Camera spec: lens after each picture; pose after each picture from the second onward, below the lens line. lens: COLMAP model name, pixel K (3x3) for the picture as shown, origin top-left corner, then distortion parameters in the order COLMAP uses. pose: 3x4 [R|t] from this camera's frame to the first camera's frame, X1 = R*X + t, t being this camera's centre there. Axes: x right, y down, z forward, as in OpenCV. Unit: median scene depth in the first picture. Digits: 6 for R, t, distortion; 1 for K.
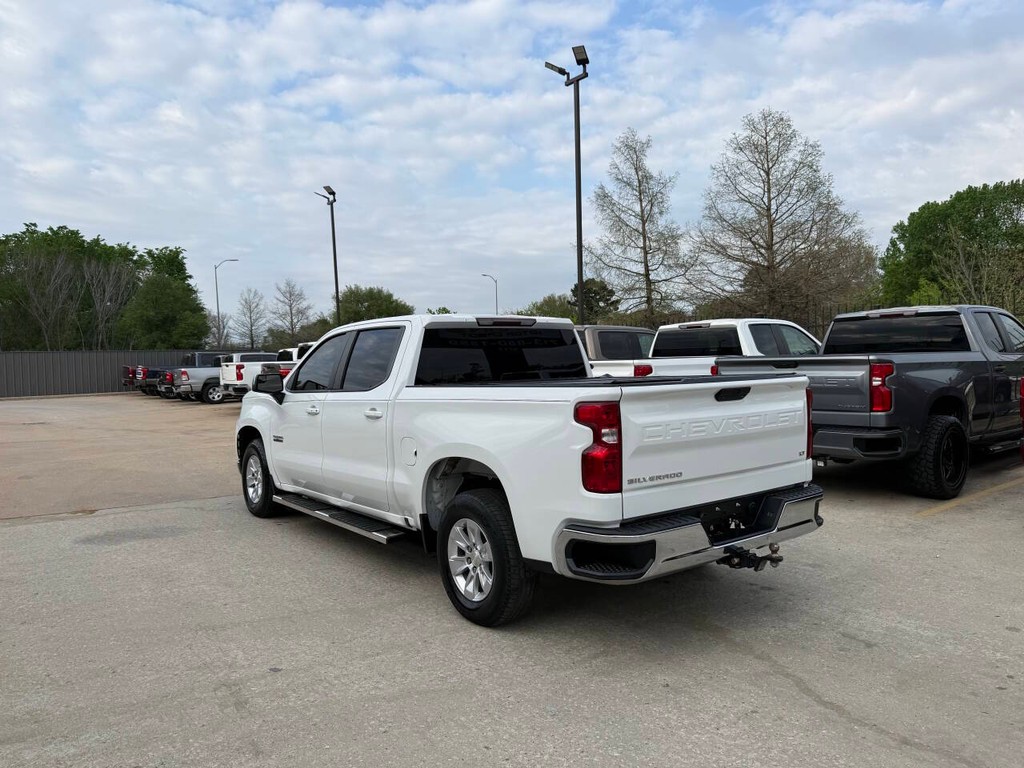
lens RADIAL K [[701.7, 0, 506.0], [0, 701.7, 372.7], [0, 0, 1]] dist [0.021273, -0.008371]
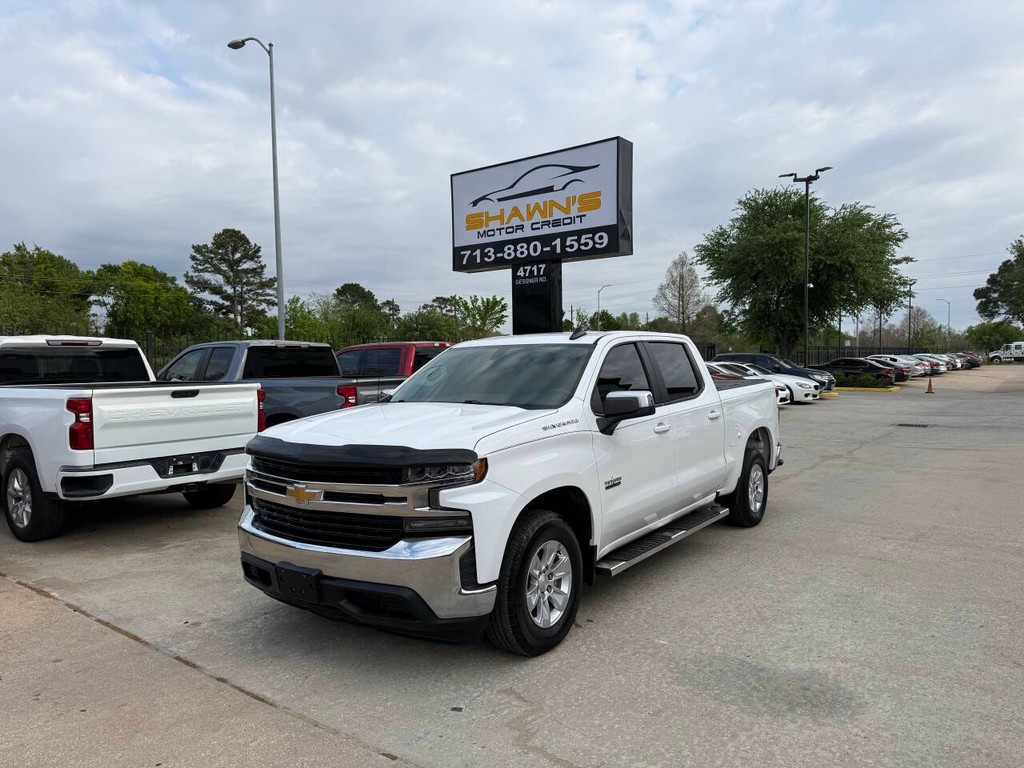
lens RADIAL K [[716.2, 0, 512.0], [0, 716.2, 386.5], [0, 0, 1]] dist [0.086630, -0.114575]
pose [[0.954602, 0.006170, 0.297822, 0.552911], [-0.014523, 0.999561, 0.025842, -0.045269], [-0.297531, -0.028994, 0.954272, -0.942881]]
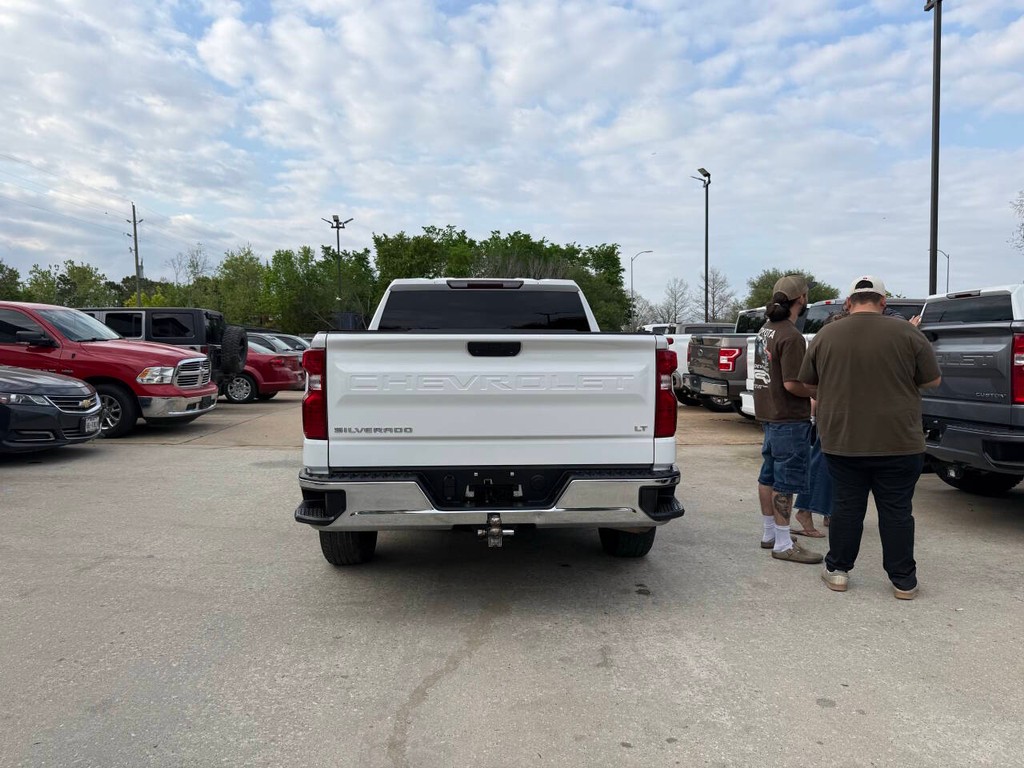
lens RADIAL K [[694.1, 0, 512.0], [0, 694.1, 384.0], [0, 0, 1]] dist [0.083578, -0.093516]
pose [[0.833919, 0.044945, -0.550054, 0.819356], [-0.026790, 0.998800, 0.040996, 0.037987], [0.551237, -0.019452, 0.834122, 0.277743]]
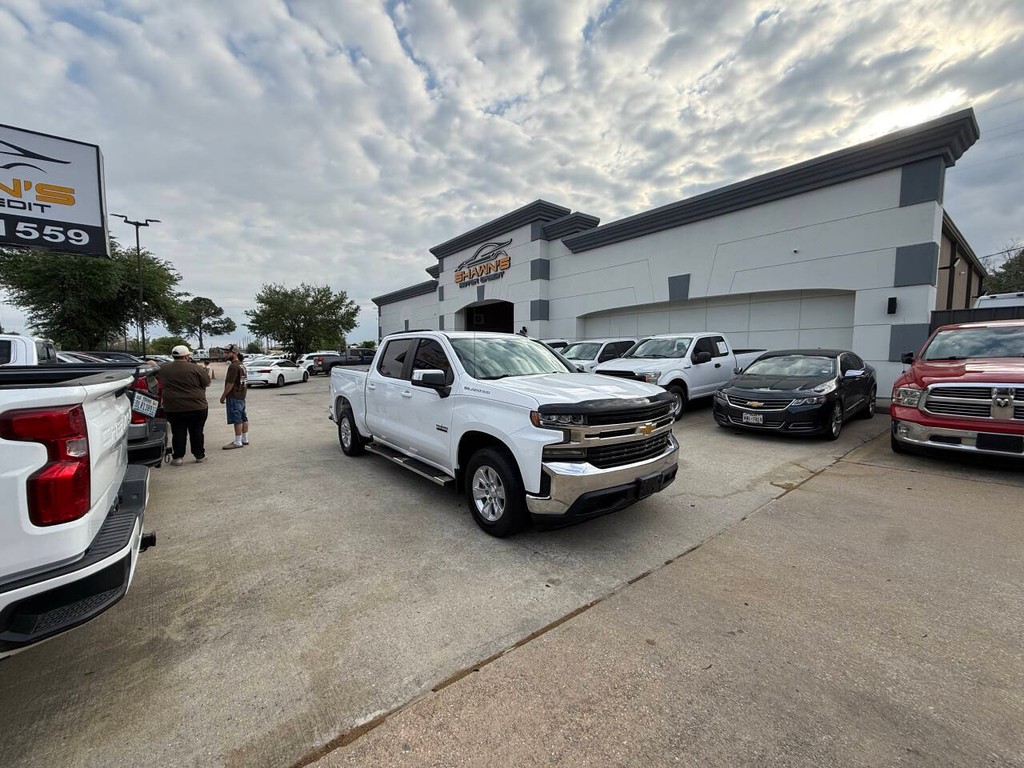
lens RADIAL K [[405.7, 0, 510.9], [0, 405.7, 382.5], [0, 0, 1]] dist [-0.001501, -0.000050]
pose [[-0.046473, -0.036226, 0.998262, -0.296901], [0.005402, 0.999318, 0.036516, 0.001554], [-0.998905, 0.007089, -0.046246, 0.453970]]
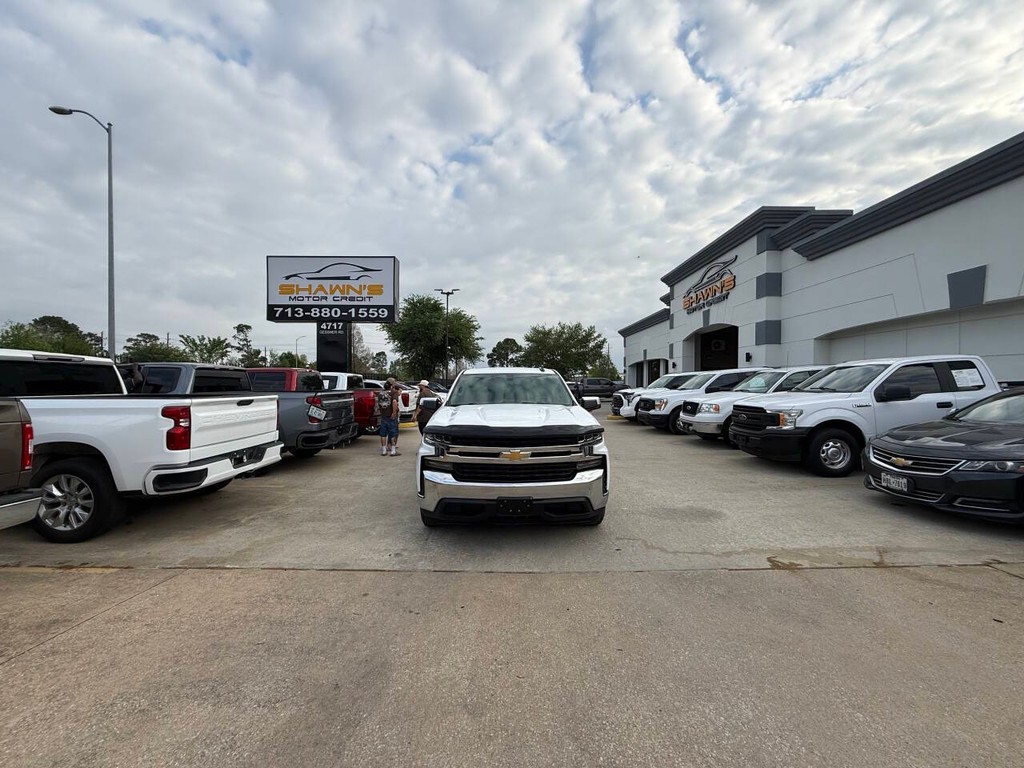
lens RADIAL K [[406.6, 0, 512.0], [0, 406.6, 384.0], [0, 0, 1]] dist [0.002031, -0.000720]
pose [[0.576989, 0.032124, 0.816120, -0.253503], [-0.019851, 0.999483, -0.025307, -0.013019], [-0.816511, -0.001599, 0.577328, -0.457490]]
